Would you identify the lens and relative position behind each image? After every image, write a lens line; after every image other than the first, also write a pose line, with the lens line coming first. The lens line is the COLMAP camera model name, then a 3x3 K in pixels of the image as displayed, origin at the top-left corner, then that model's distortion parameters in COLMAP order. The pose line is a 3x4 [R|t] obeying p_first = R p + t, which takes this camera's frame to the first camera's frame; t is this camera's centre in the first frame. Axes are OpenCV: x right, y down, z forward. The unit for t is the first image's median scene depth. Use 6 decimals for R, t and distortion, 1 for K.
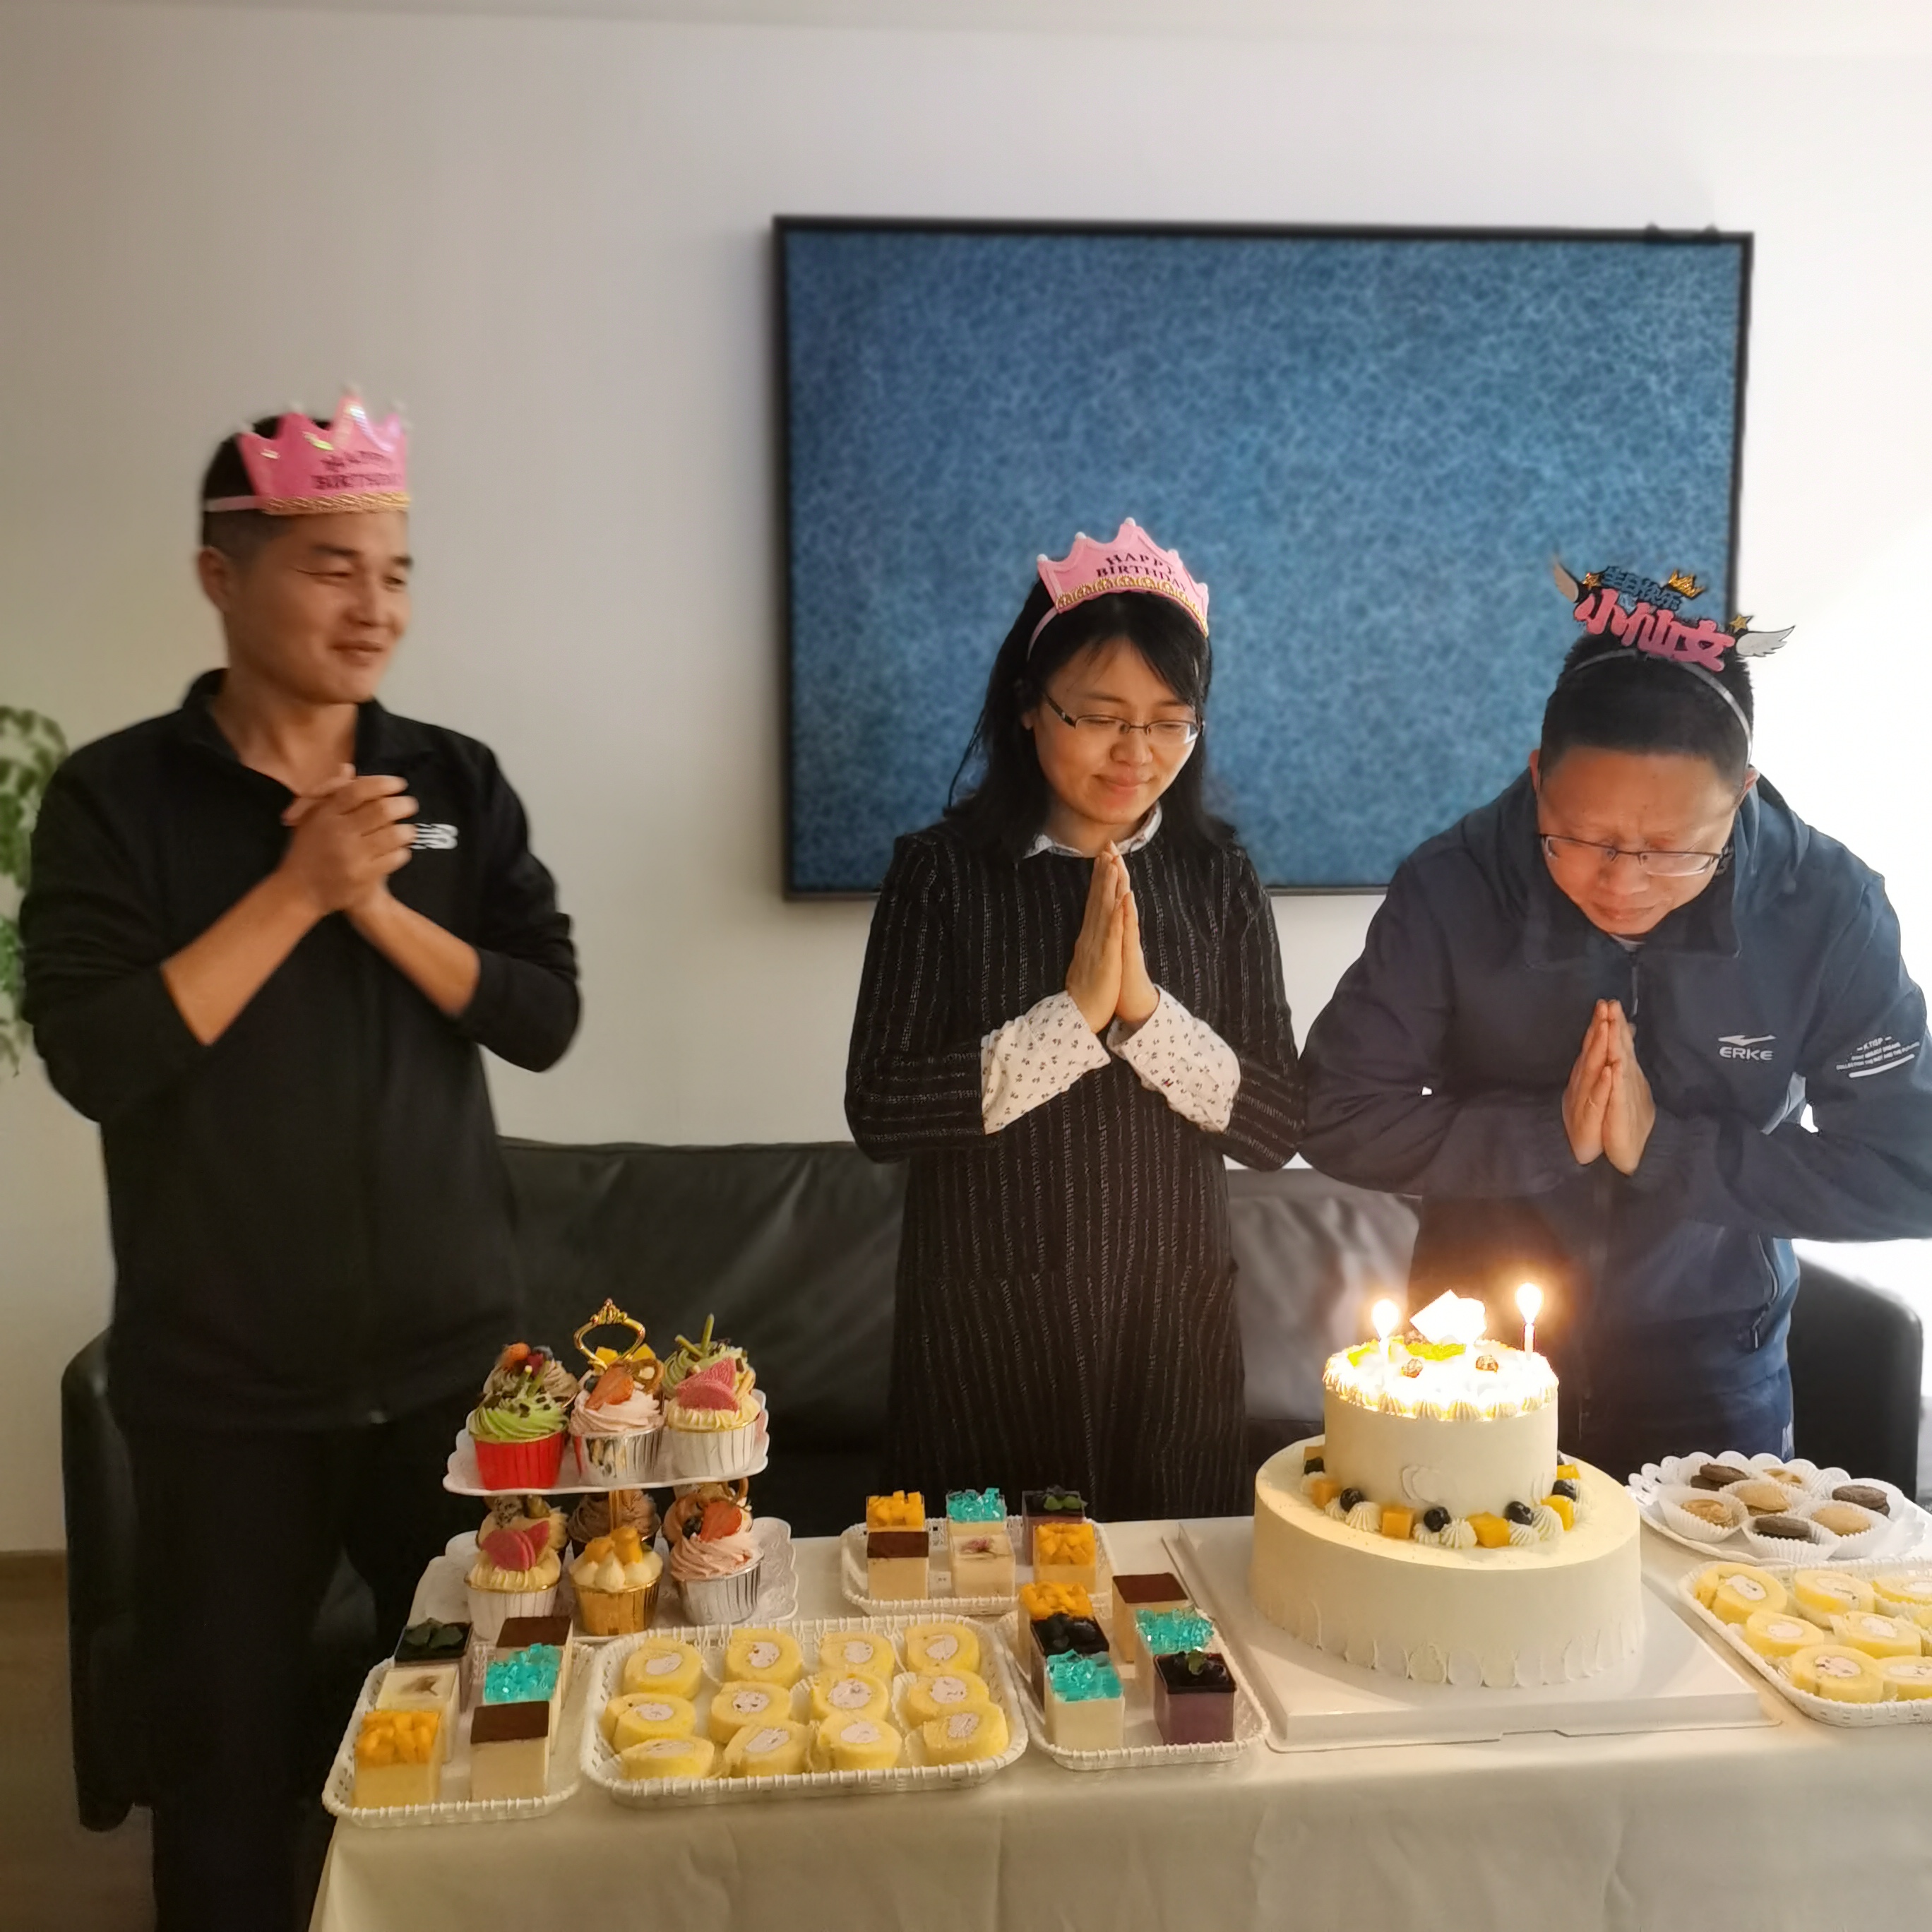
lens RADIAL K [[2182.5, 0, 966.0], [0, 2182.5, 966.0], [0, 0, 1]] dist [-0.004724, -0.032336]
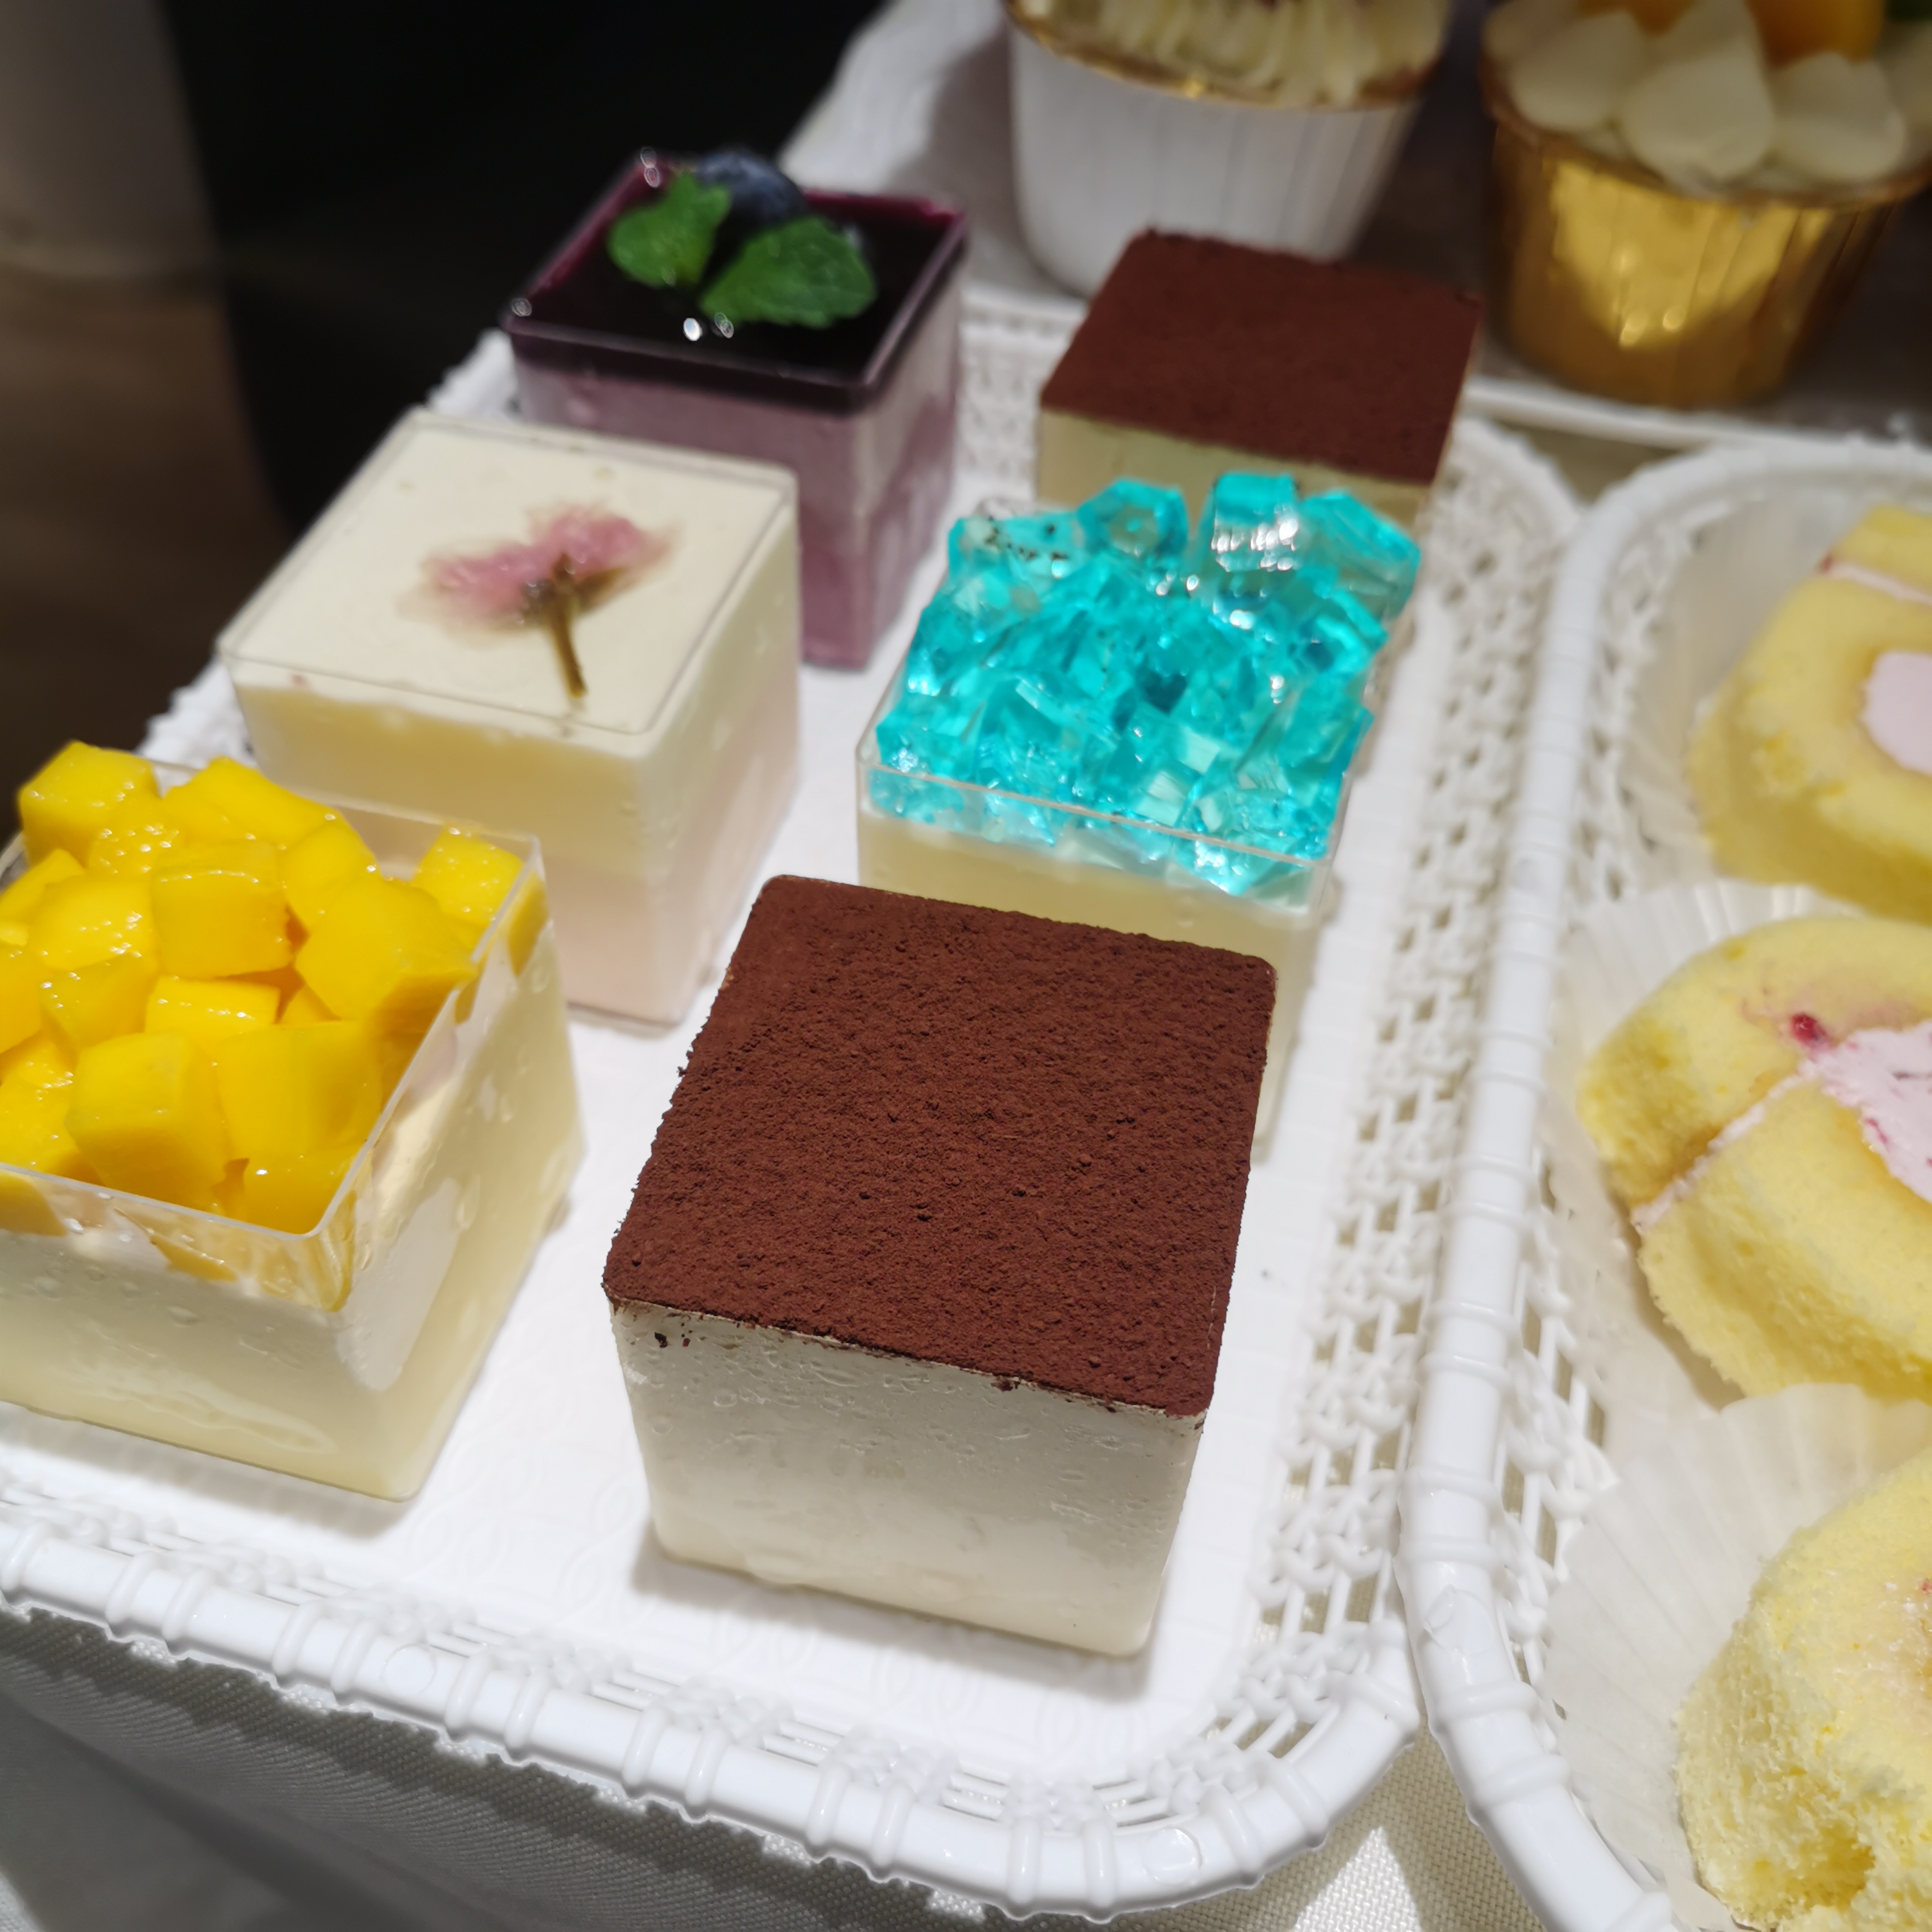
lens RADIAL K [[2182.5, 0, 966.0], [0, 2182.5, 966.0], [0, 0, 1]] dist [-0.004724, -0.032336]
pose [[0.932388, 0.274414, -0.235267, -0.081280], [-0.079148, 0.790080, 0.607872, 0.117415], [0.352688, -0.548151, 0.758381, 0.406171]]
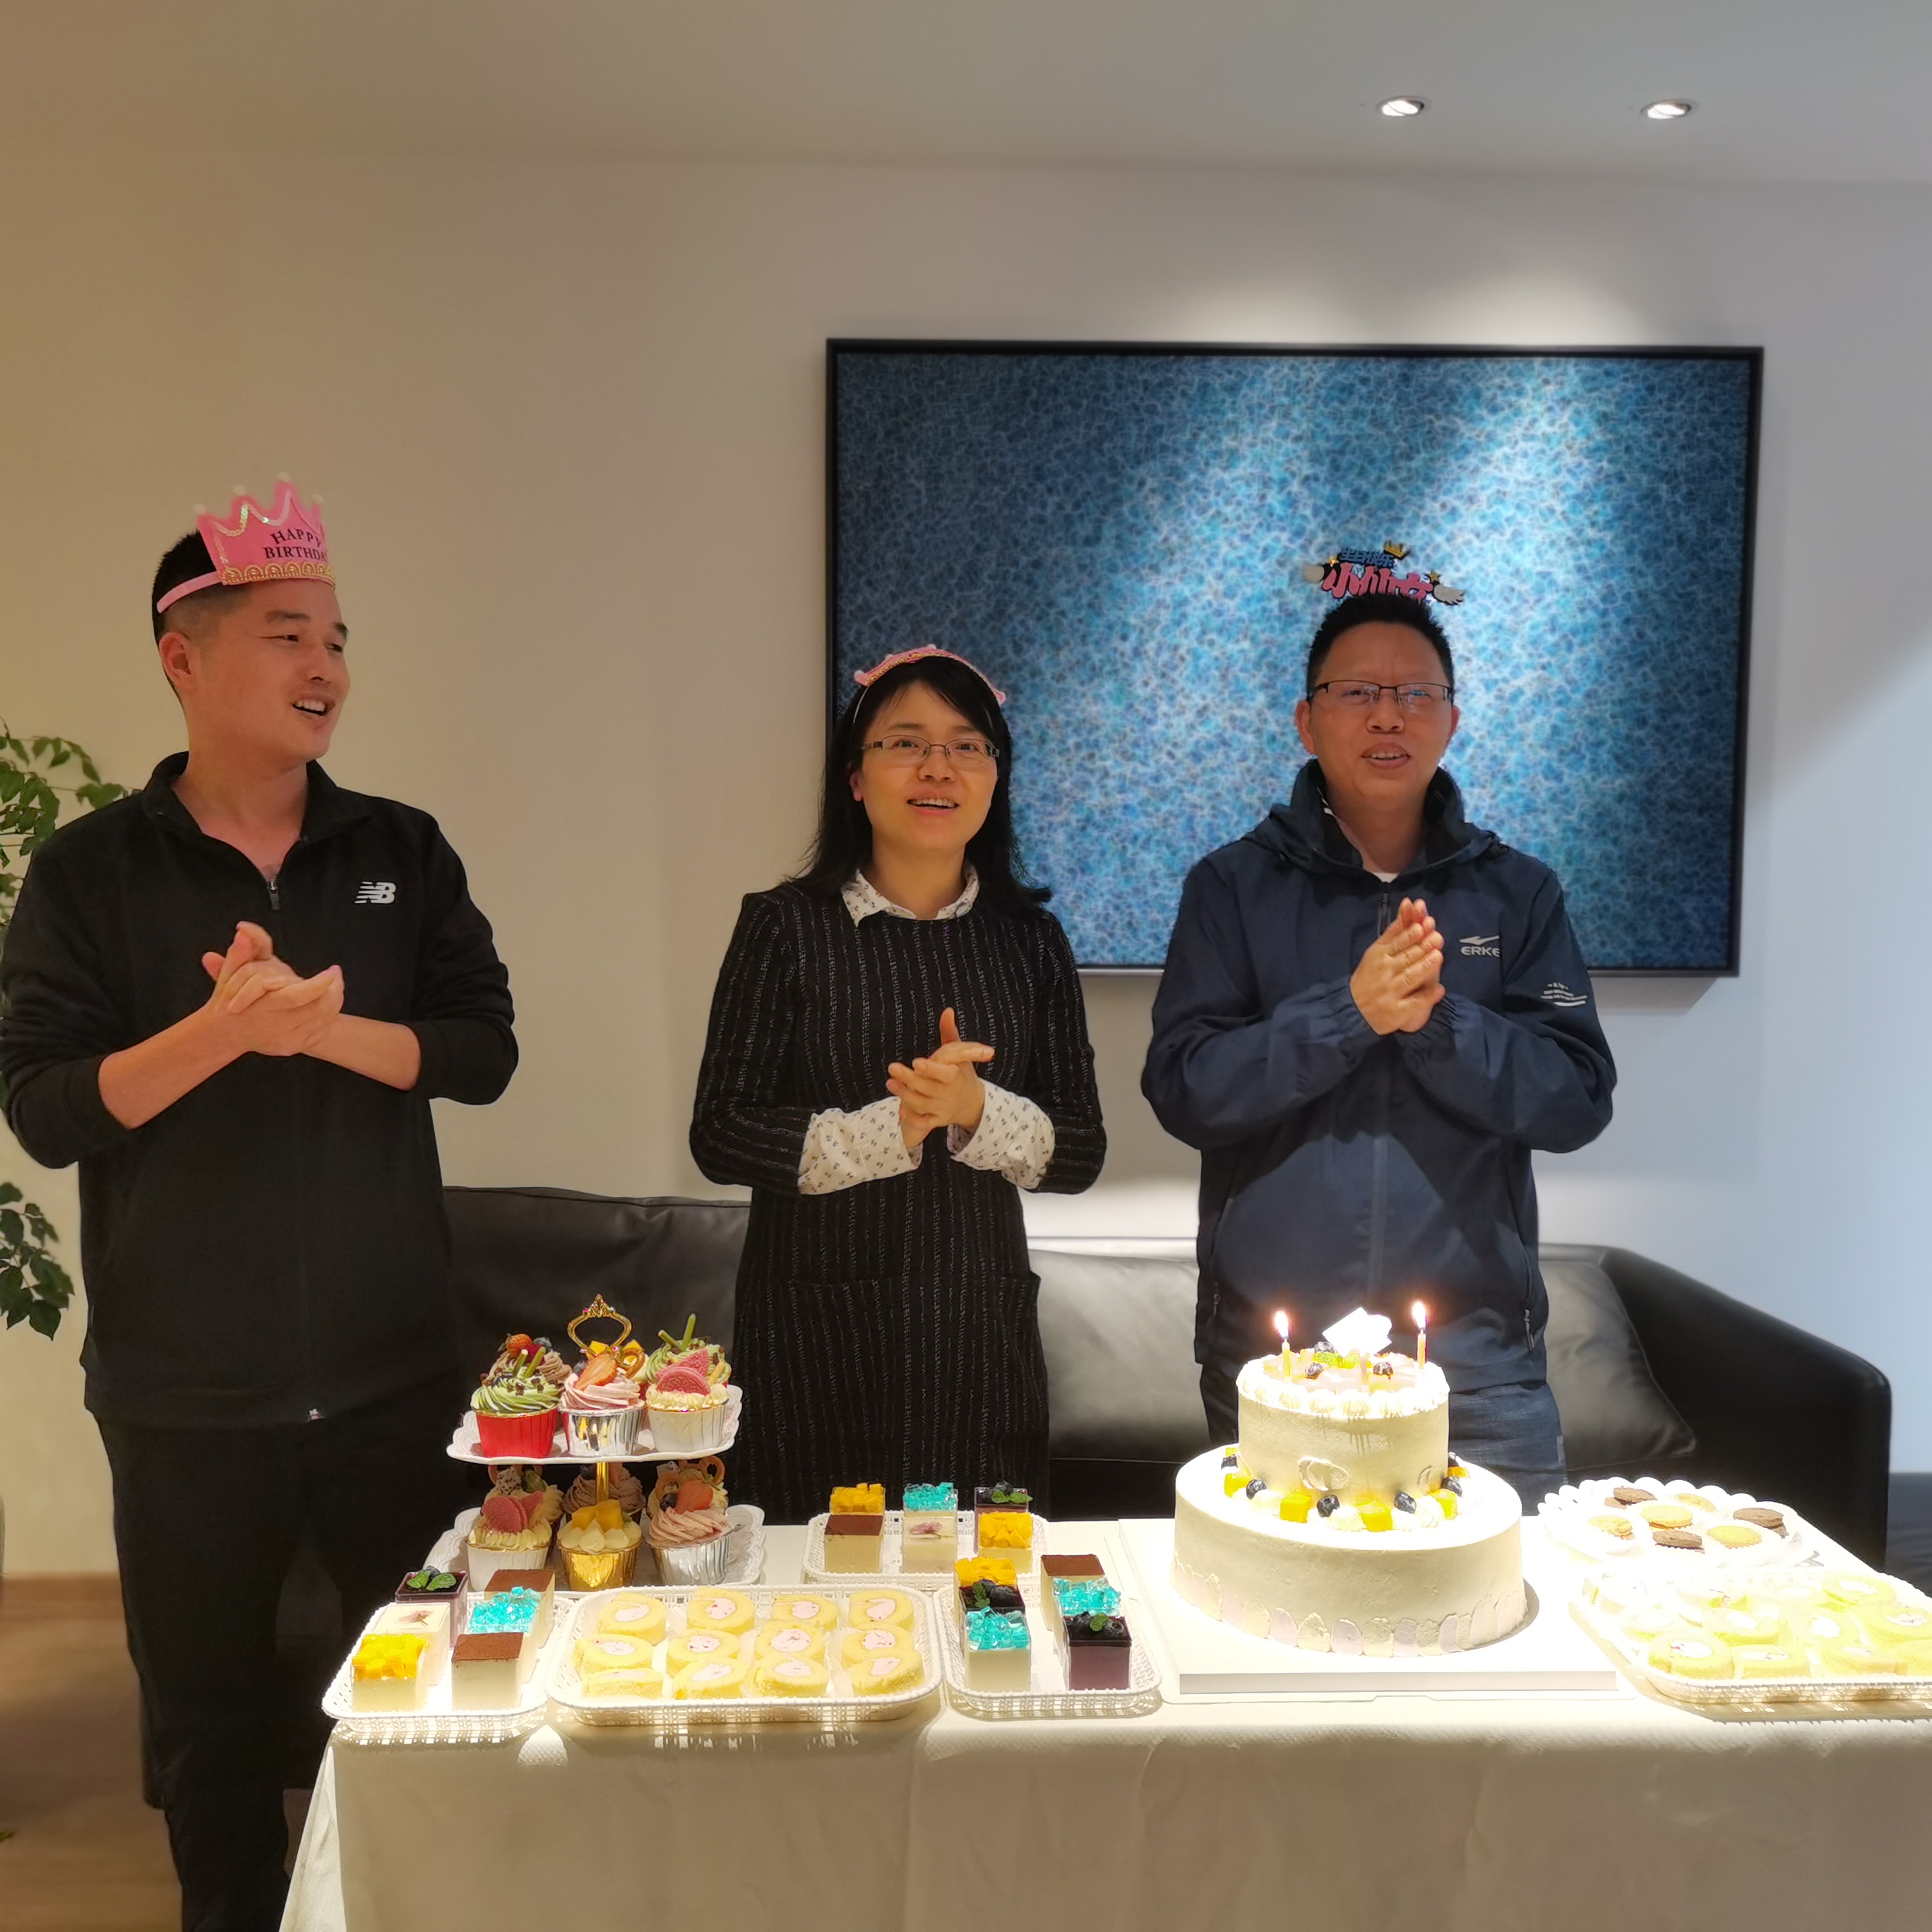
lens RADIAL K [[2241.4, 0, 966.0], [0, 2241.4, 966.0], [0, 0, 1]] dist [-0.011238, -0.008677]
pose [[0.998235, 0.012653, -0.058026, 0.047737], [-0.015619, 0.998579, -0.050952, 0.020410], [0.057299, 0.051768, 0.997014, -0.080762]]
